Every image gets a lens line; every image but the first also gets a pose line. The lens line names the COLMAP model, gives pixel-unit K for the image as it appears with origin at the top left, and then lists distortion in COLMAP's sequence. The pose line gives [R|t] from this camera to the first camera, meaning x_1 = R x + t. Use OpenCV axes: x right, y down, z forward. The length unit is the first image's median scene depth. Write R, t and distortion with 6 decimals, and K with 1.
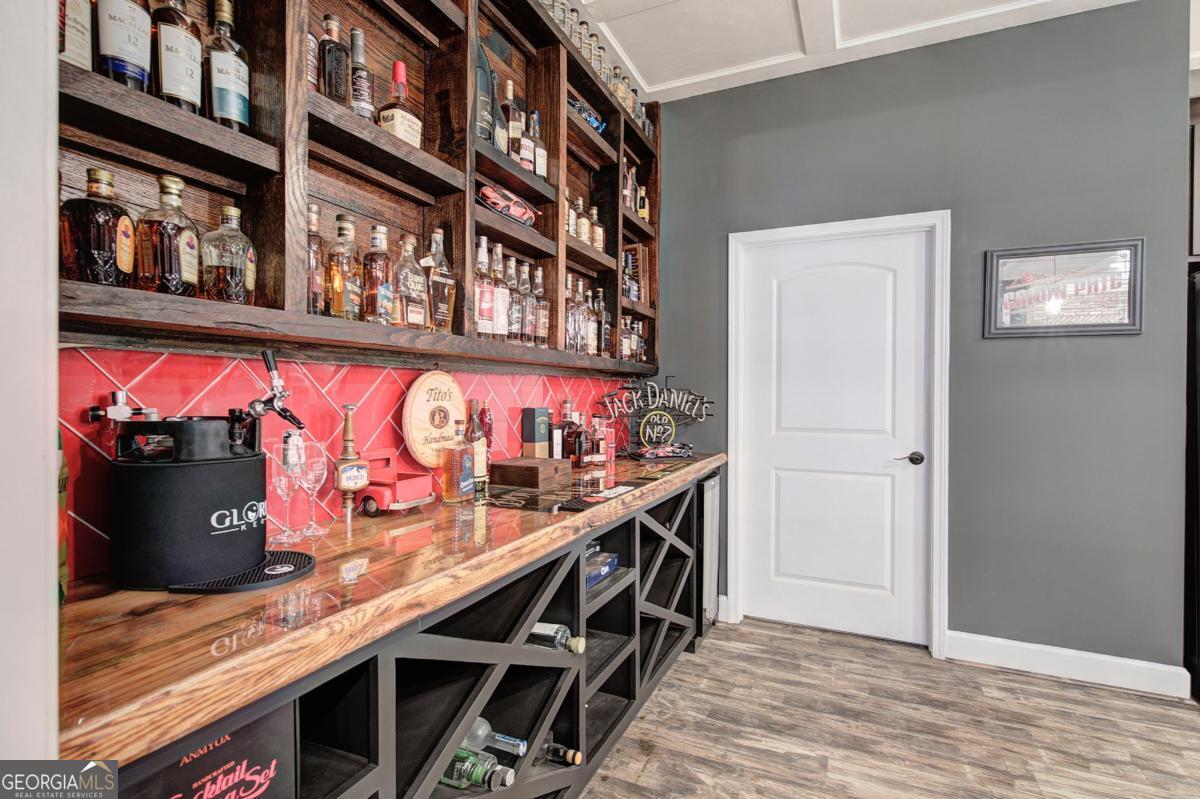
lens RADIAL K [[582.2, 0, 605.9], [0, 582.2, 397.4], [0, 0, 1]] dist [0.002120, 0.000563]
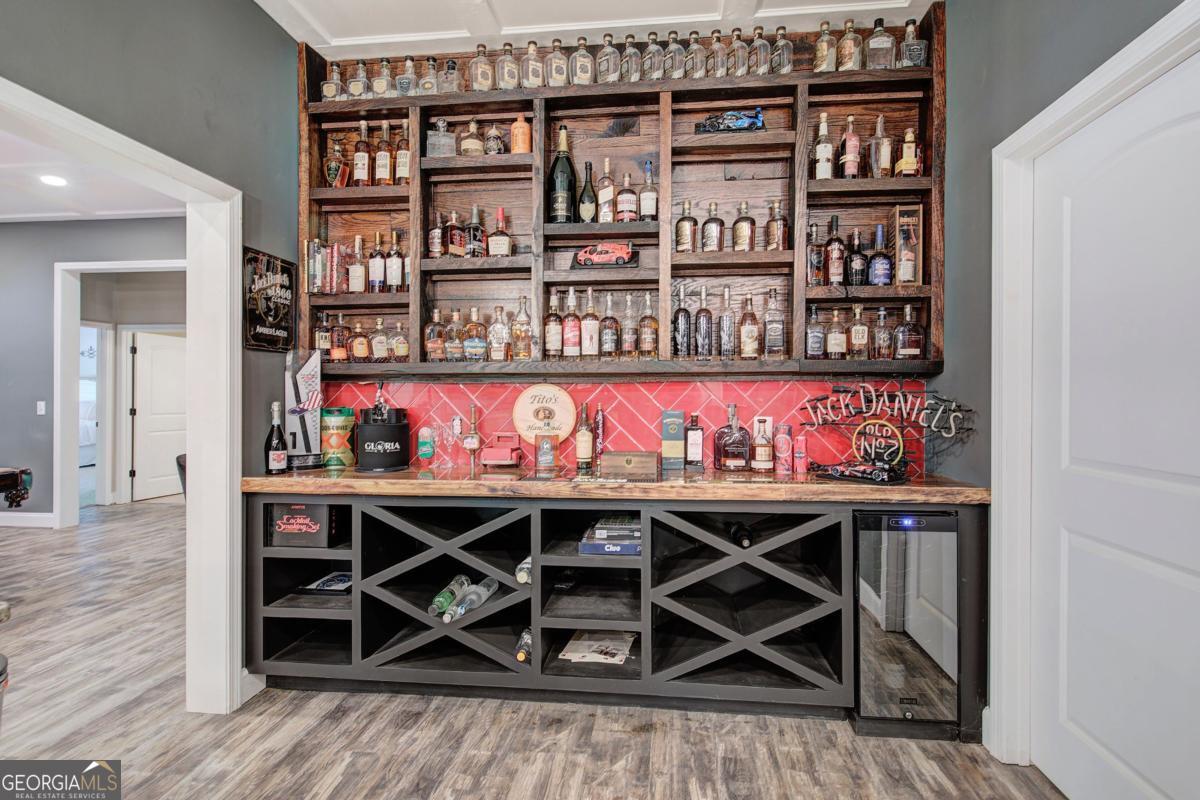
lens RADIAL K [[598.5, 0, 600.9], [0, 598.5, 396.5], [0, 0, 1]] dist [0.003750, 0.000534]
pose [[0.286356, -0.001496, -0.958122, 1.014448], [-0.003194, 0.999992, -0.002516, -0.006829], [0.958118, 0.003781, 0.286349, 0.555087]]
